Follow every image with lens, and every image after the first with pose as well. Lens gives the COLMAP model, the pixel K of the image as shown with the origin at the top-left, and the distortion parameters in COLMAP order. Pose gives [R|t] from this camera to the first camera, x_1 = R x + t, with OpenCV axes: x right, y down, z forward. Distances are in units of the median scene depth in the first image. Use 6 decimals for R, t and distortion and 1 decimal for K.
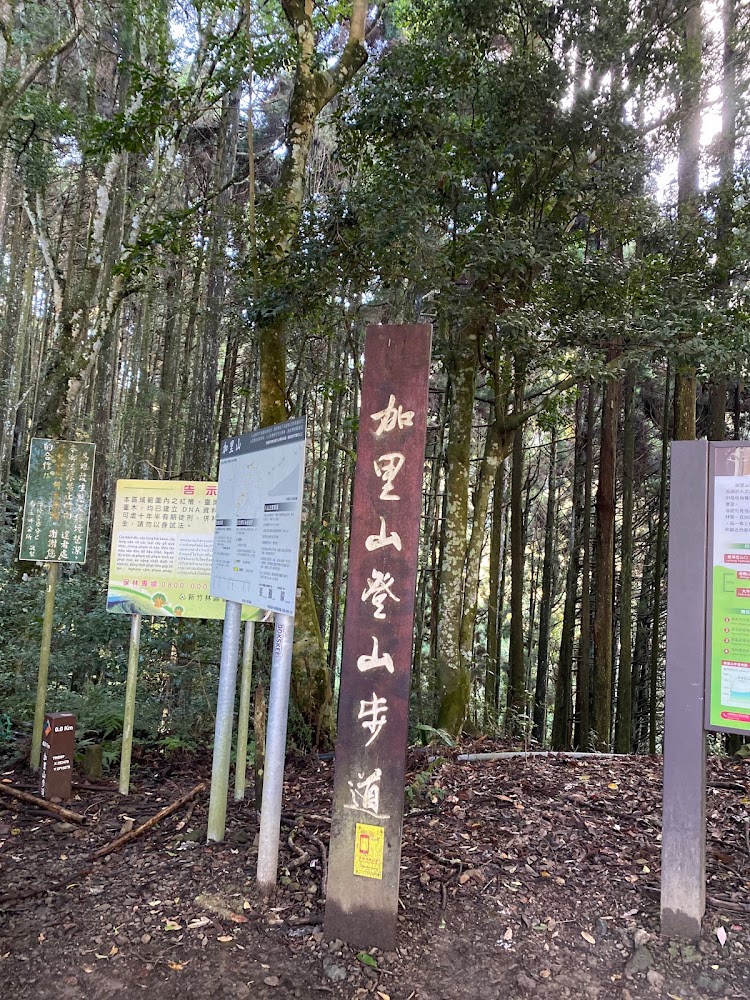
lens RADIAL K [[756.7, 0, 374.6], [0, 756.7, 494.7], [0, 0, 1]] dist [0.041091, -0.001921]
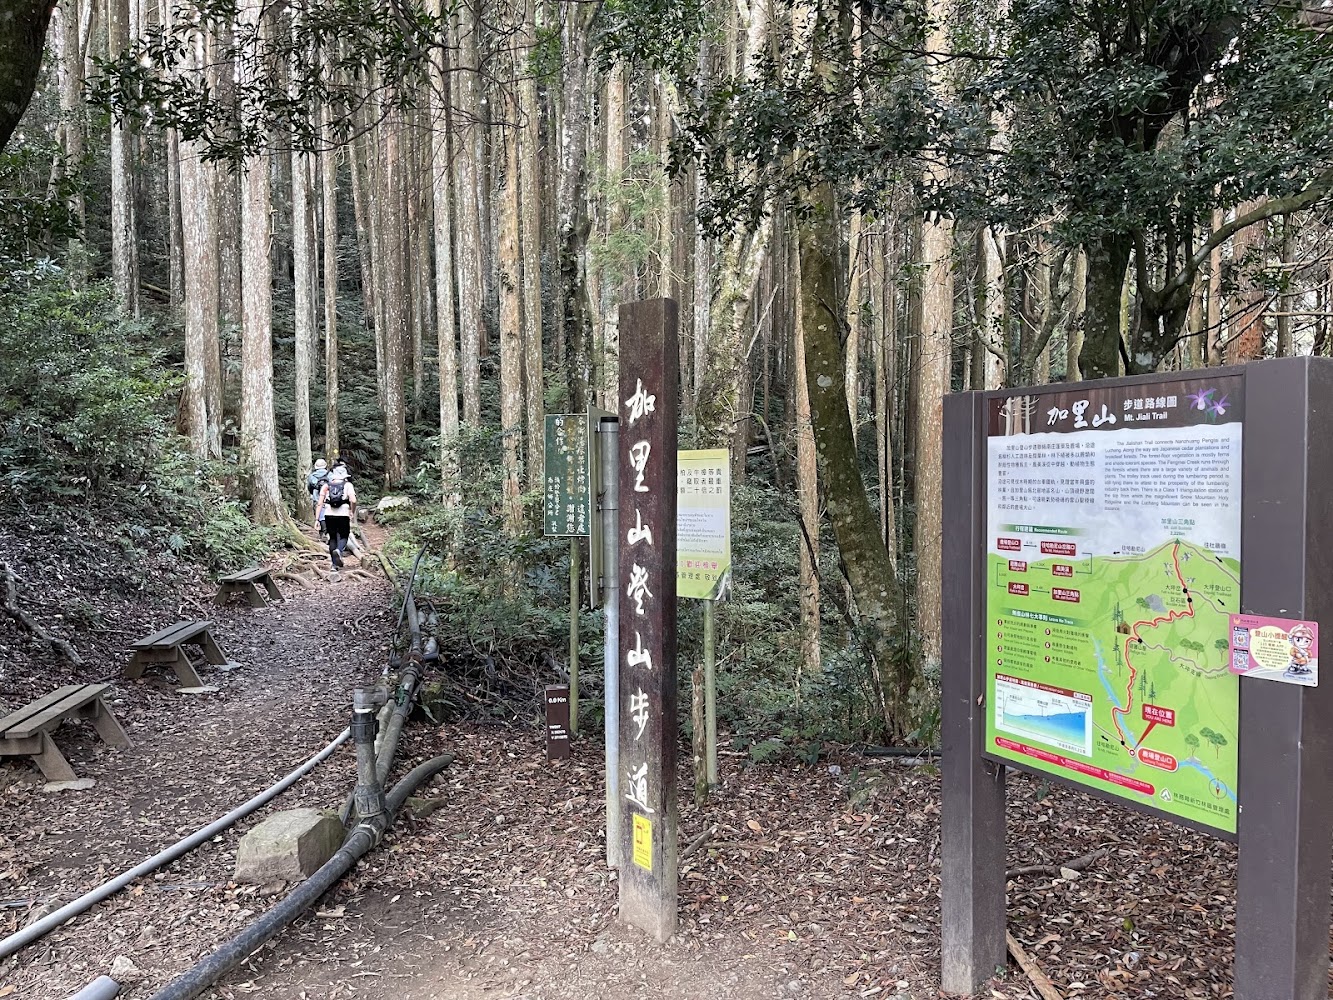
lens RADIAL K [[1008.7, 0, 670.1], [0, 1008.7, 507.5], [0, 0, 1]] dist [0.041091, -0.001921]
pose [[0.817501, -0.042586, -0.574351, 0.777120], [0.105791, 0.991397, 0.077069, -0.066791], [0.566128, -0.123765, 0.814973, -0.017047]]
